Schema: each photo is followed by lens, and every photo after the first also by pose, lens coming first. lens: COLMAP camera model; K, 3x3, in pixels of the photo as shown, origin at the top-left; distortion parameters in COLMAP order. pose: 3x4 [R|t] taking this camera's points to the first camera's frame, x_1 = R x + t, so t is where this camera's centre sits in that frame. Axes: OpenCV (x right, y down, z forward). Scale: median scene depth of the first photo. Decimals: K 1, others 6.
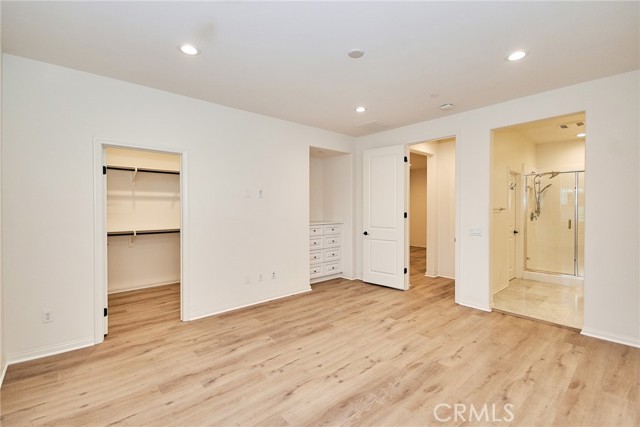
lens RADIAL K [[281.8, 0, 321.3], [0, 281.8, 213.2], [0, 0, 1]] dist [0.015103, -0.008665]
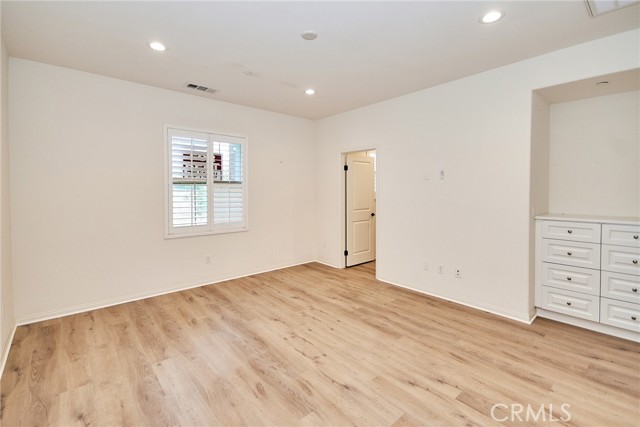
lens RADIAL K [[281.8, 0, 313.2], [0, 281.8, 198.3], [0, 0, 1]] dist [0.015103, -0.008665]
pose [[0.000526, 0.032715, -0.999465, 0.967064], [-0.020289, 0.999259, 0.032698, -0.022116], [0.999794, 0.020261, 0.001189, 0.873067]]
